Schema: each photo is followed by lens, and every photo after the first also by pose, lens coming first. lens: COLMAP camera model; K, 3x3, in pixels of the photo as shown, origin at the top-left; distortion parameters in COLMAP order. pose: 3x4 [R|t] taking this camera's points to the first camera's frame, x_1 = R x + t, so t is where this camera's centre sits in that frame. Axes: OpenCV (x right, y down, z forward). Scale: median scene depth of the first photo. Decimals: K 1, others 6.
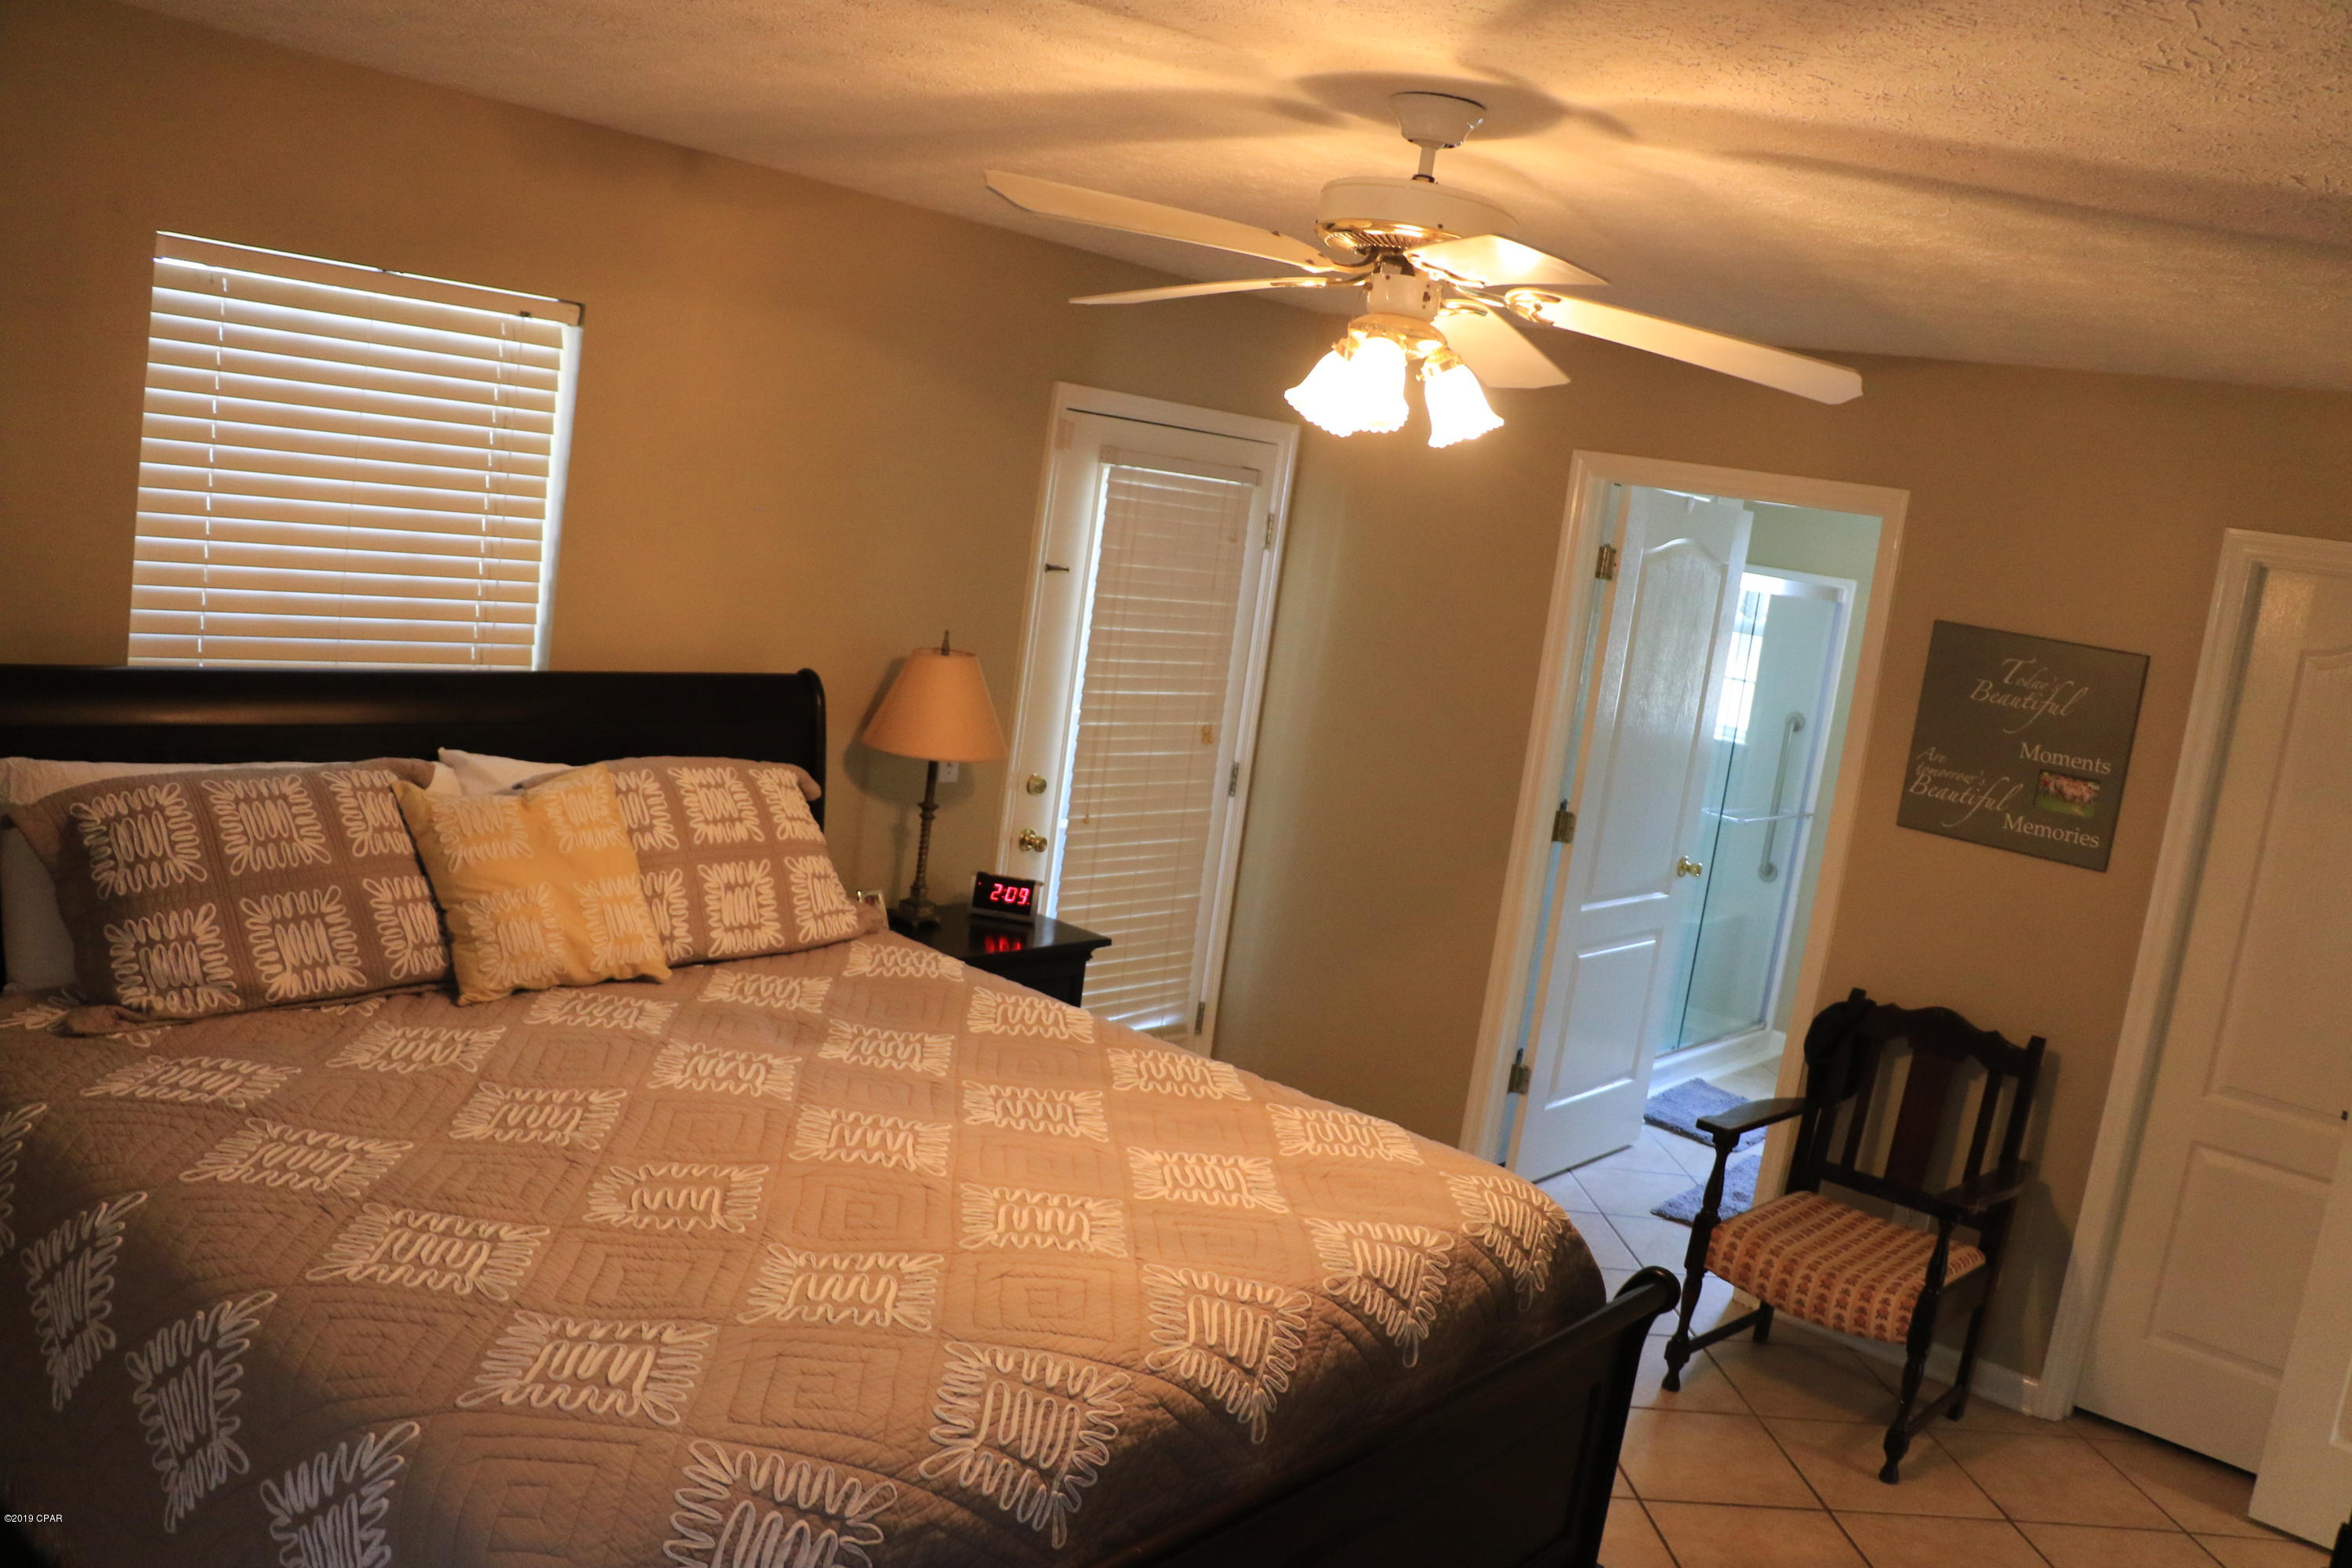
lens RADIAL K [[1912.9, 0, 1176.0], [0, 1912.9, 784.0], [0, 0, 1]] dist [-0.187244, 0.167659]
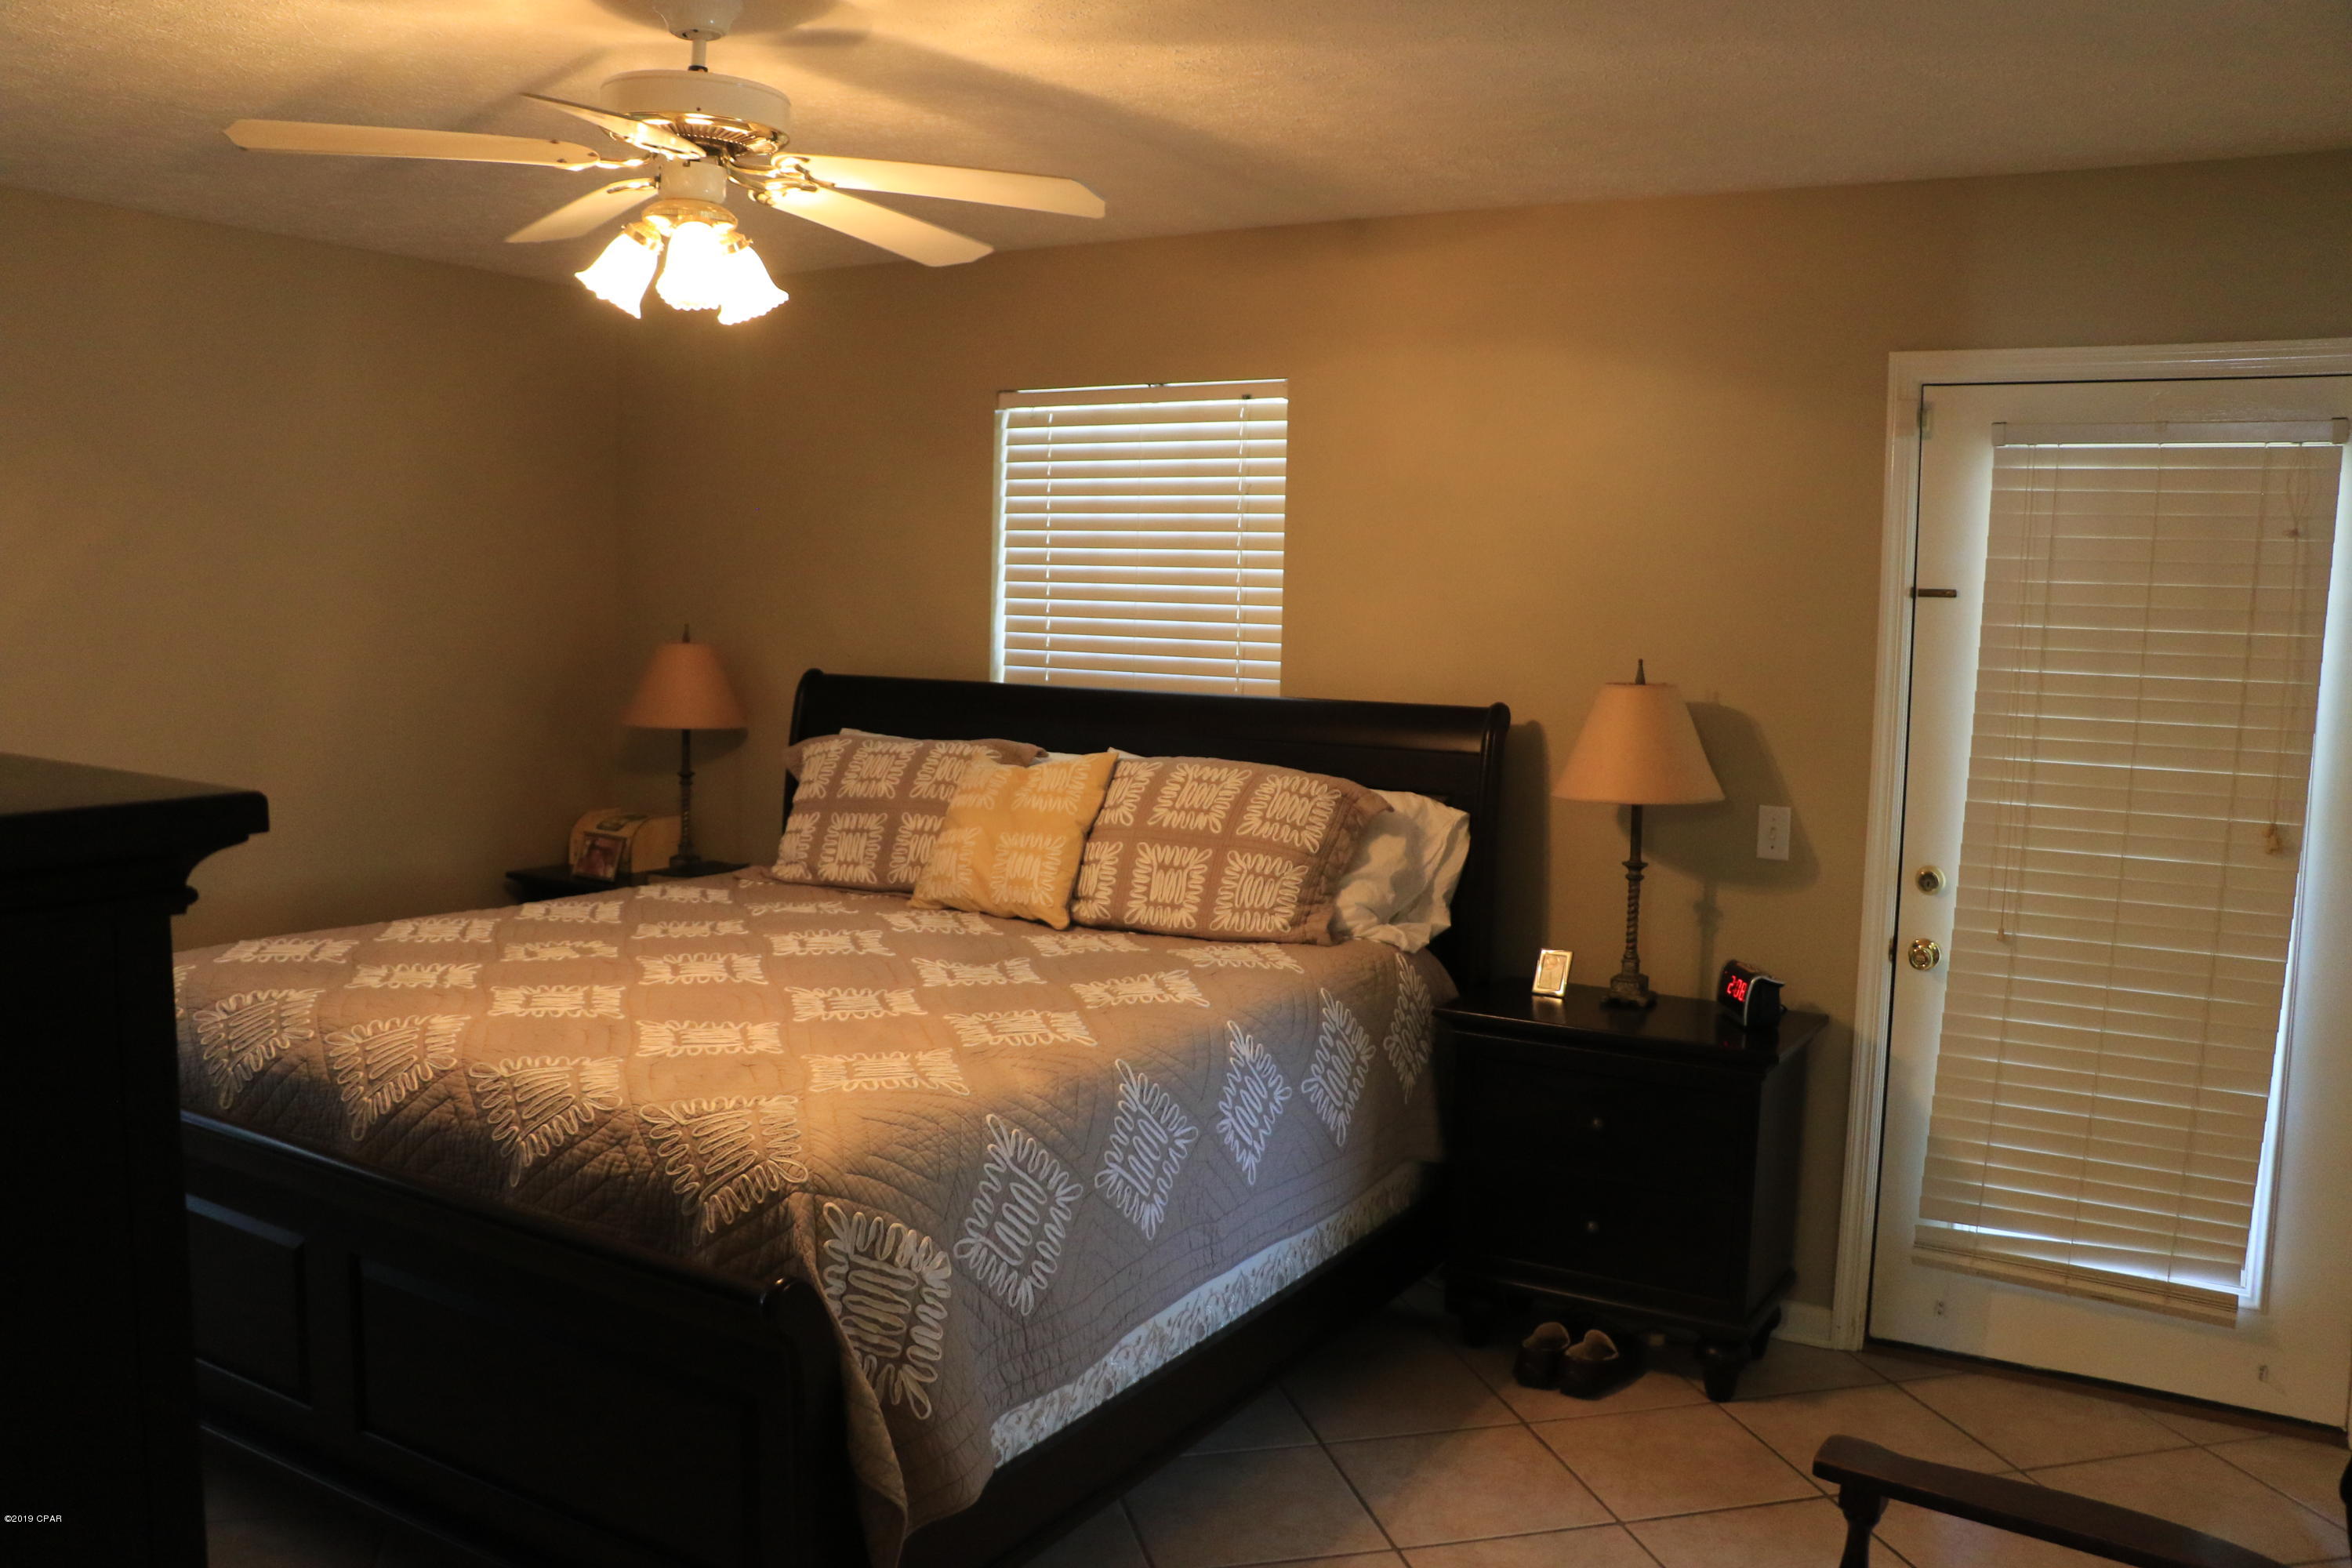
lens RADIAL K [[1912.9, 0, 1176.0], [0, 1912.9, 784.0], [0, 0, 1]] dist [-0.187244, 0.167659]
pose [[0.163558, -0.032479, -0.985999, 0.856376], [-0.149523, 0.987095, -0.057318, 0.069752], [0.975137, 0.156805, 0.156591, 0.830545]]
